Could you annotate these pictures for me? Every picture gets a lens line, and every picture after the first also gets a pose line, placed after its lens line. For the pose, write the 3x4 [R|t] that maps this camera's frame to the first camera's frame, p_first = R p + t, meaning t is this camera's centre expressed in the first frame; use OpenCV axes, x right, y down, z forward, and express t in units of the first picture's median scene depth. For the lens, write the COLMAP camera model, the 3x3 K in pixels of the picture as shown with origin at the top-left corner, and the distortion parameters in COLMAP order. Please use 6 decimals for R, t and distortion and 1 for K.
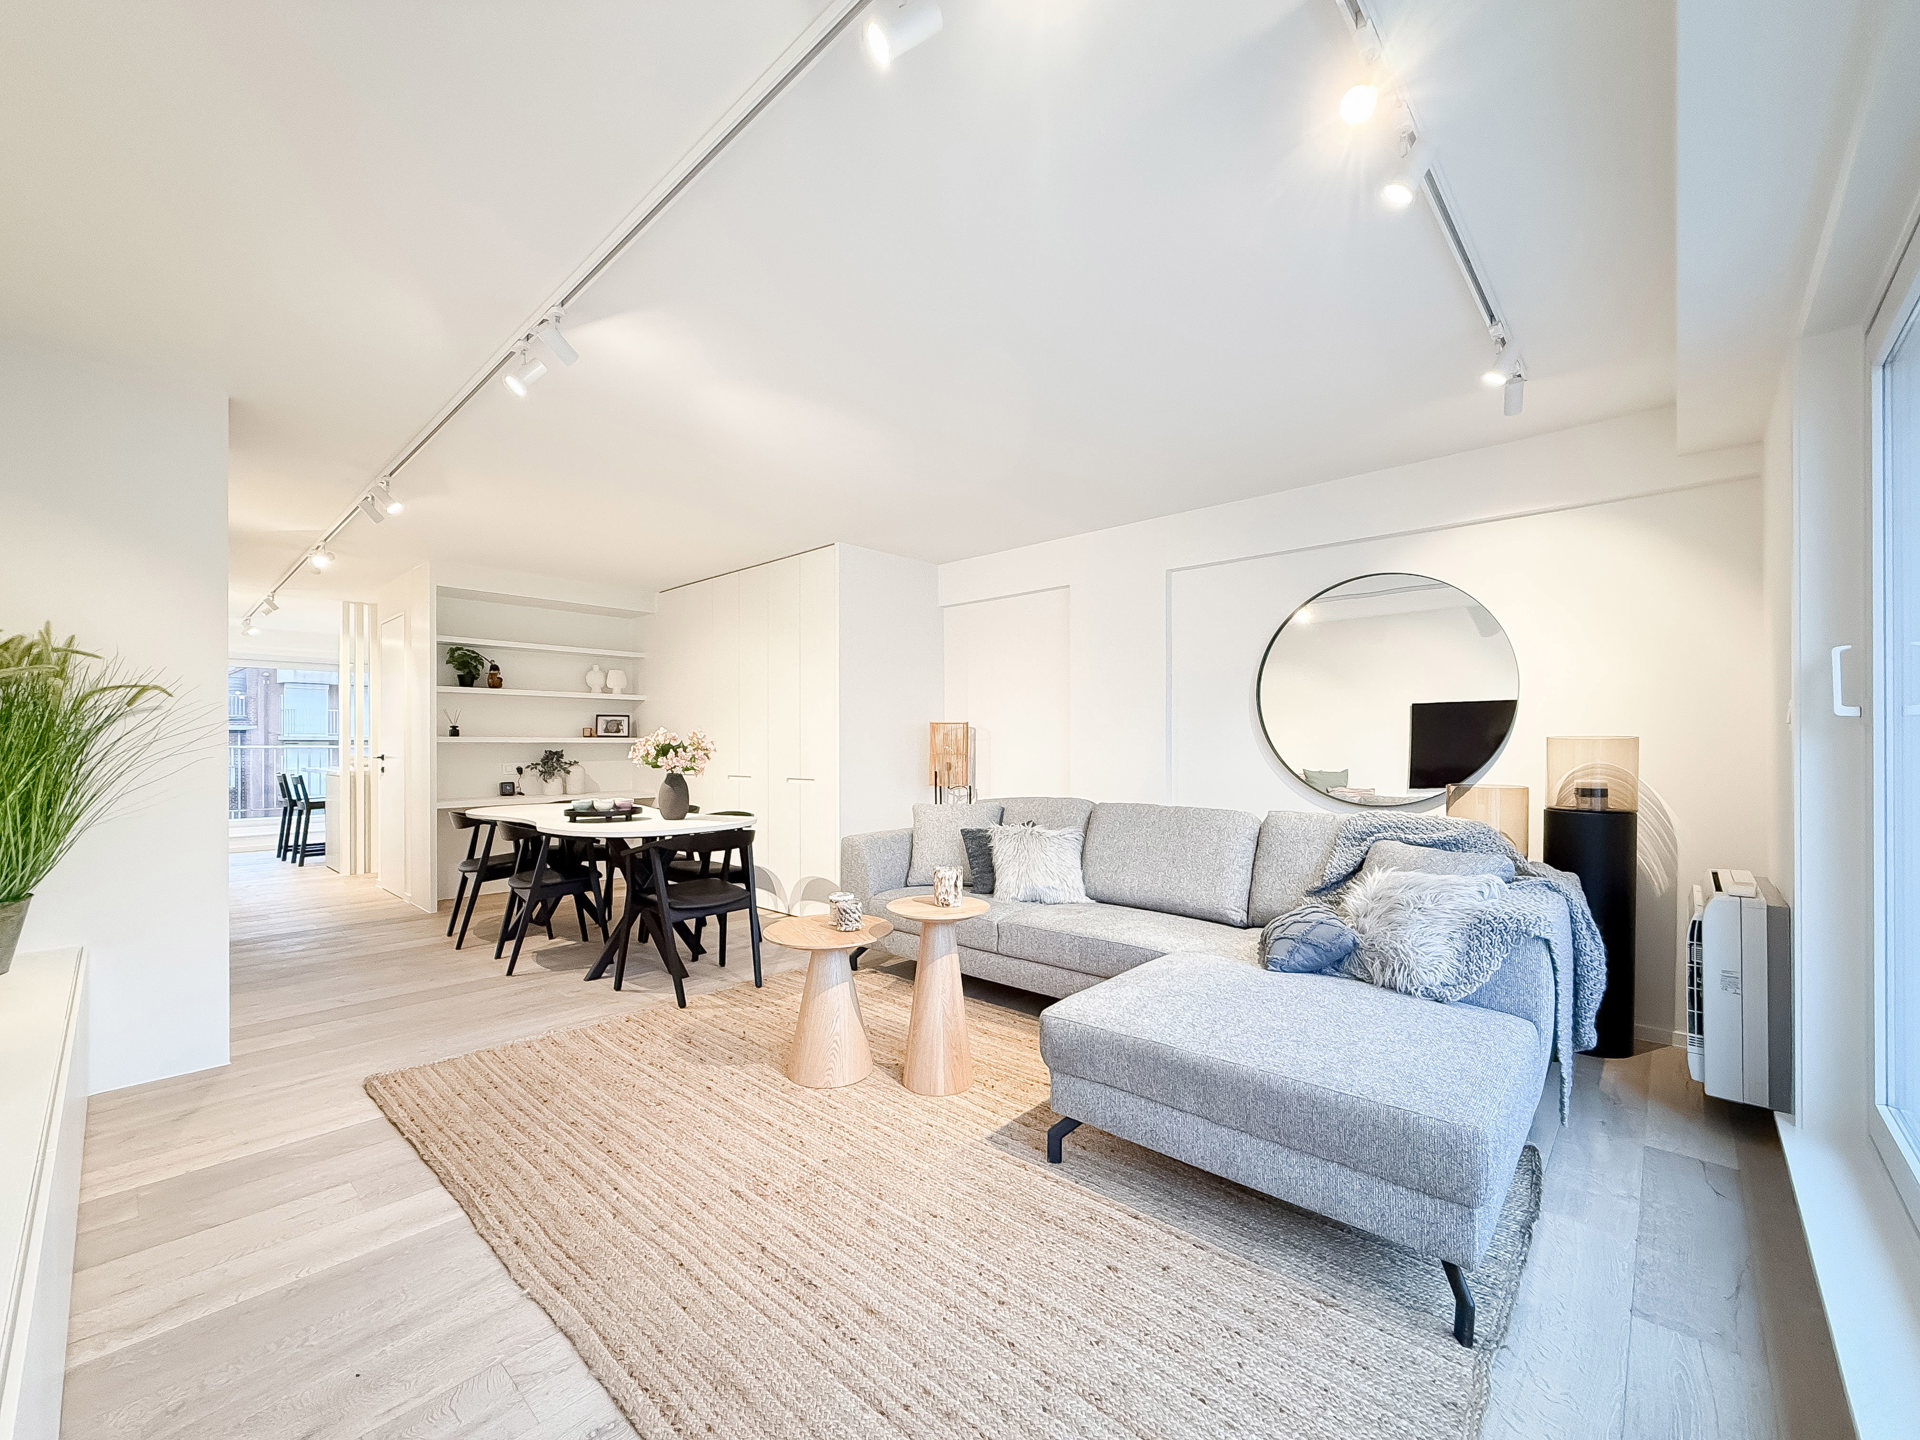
lens RADIAL K [[774.7, 0, 953.9], [0, 774.7, 729.8], [0, 0, 1]] dist [0.001187, -0.000382]
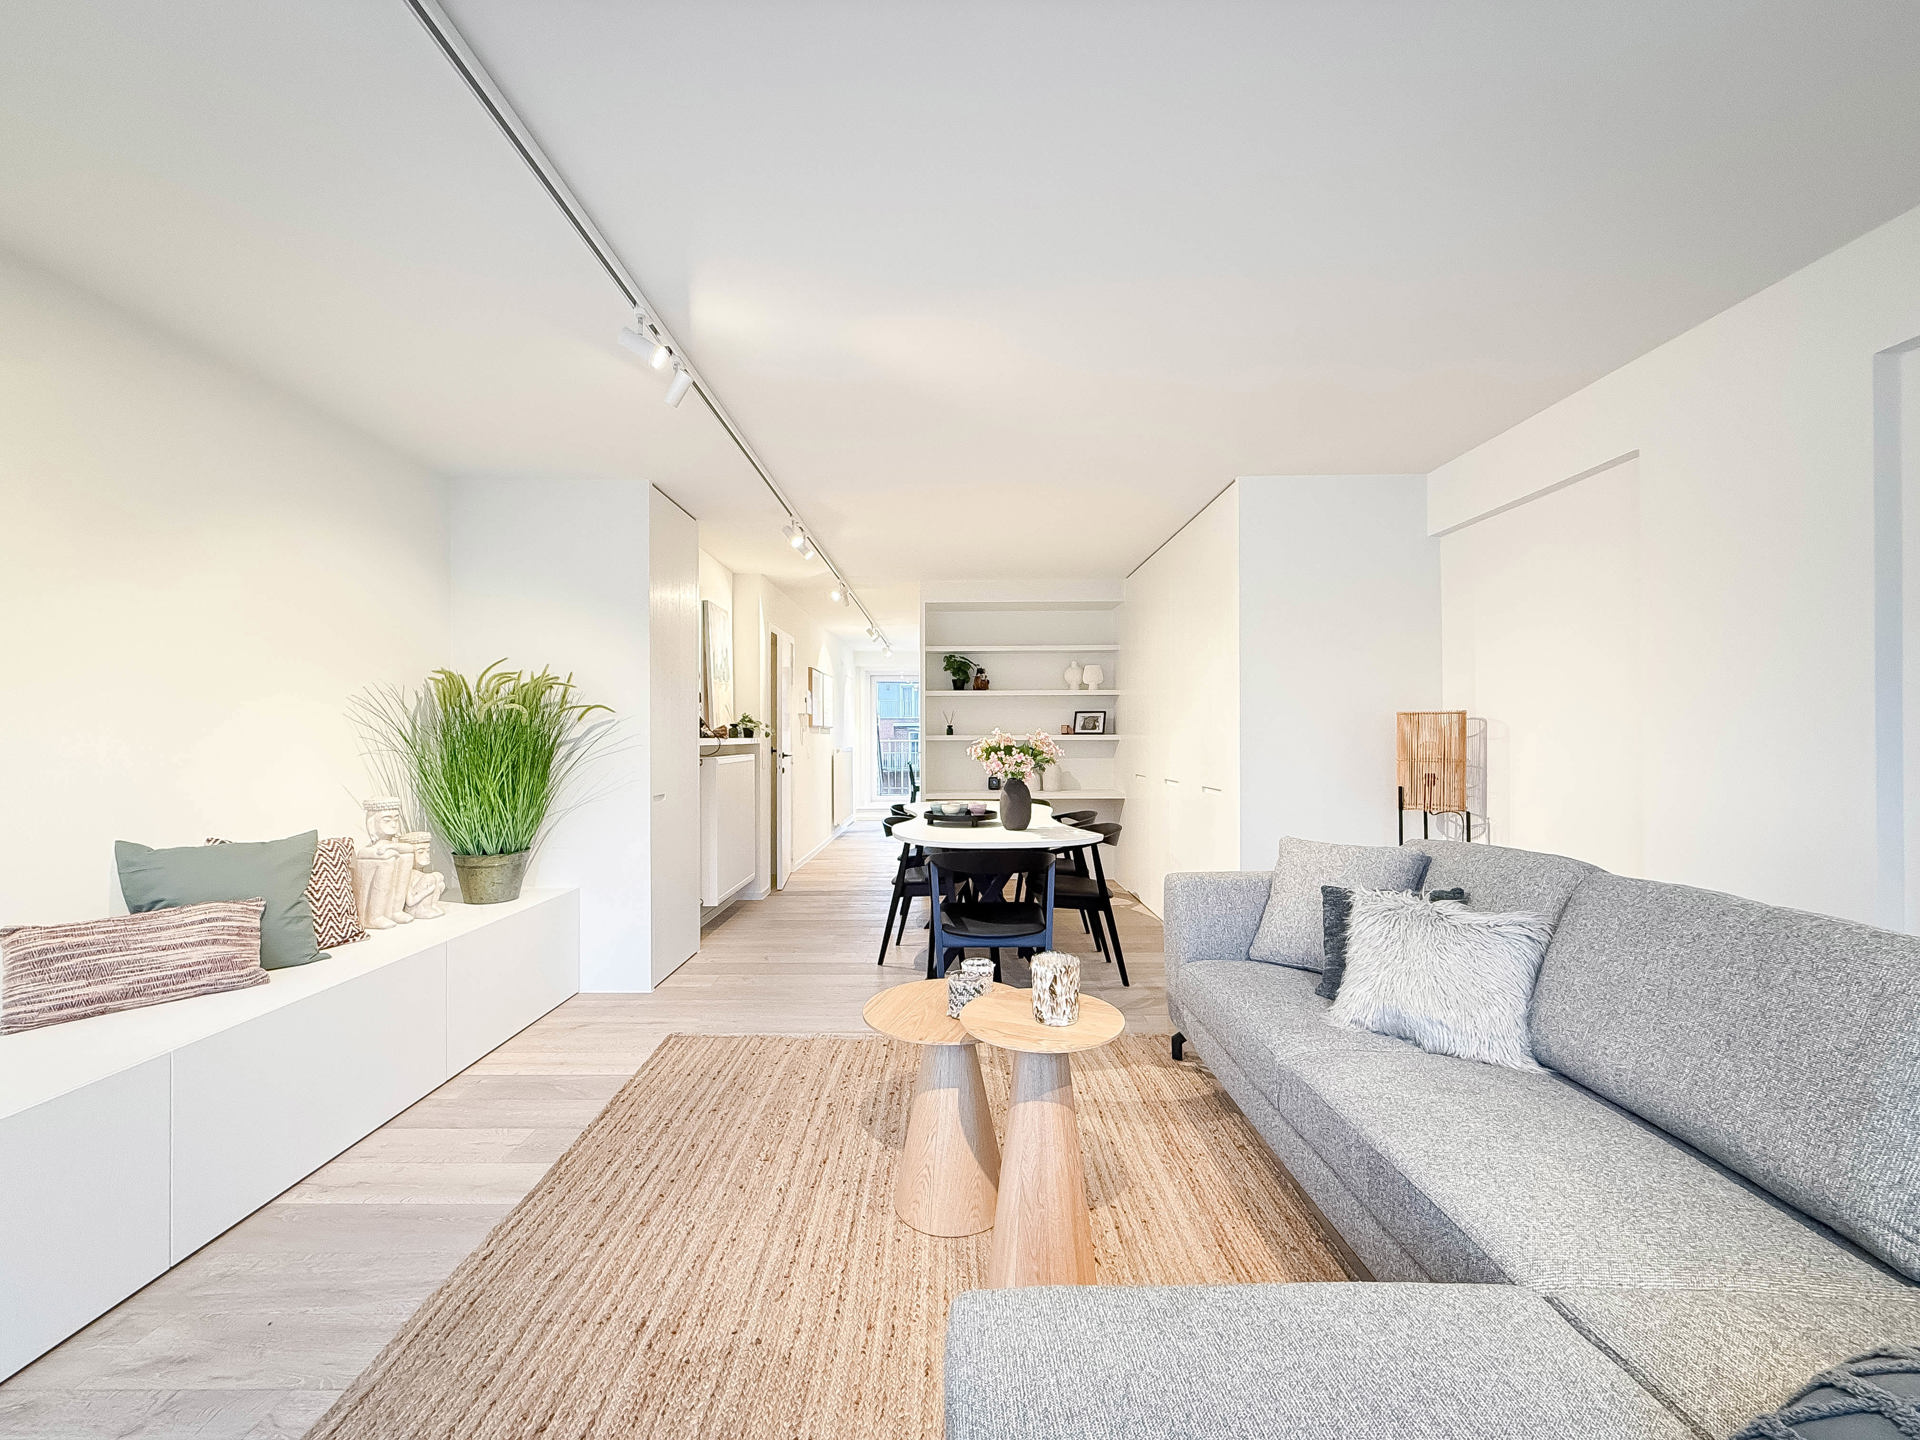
lens RADIAL K [[774.7, 0, 953.9], [0, 774.7, 729.8], [0, 0, 1]] dist [0.001187, -0.000382]
pose [[0.677270, -0.007952, -0.735692, 0.198181], [0.017010, 0.999844, 0.004852, -0.004469], [0.735538, -0.015801, 0.677299, 0.264191]]
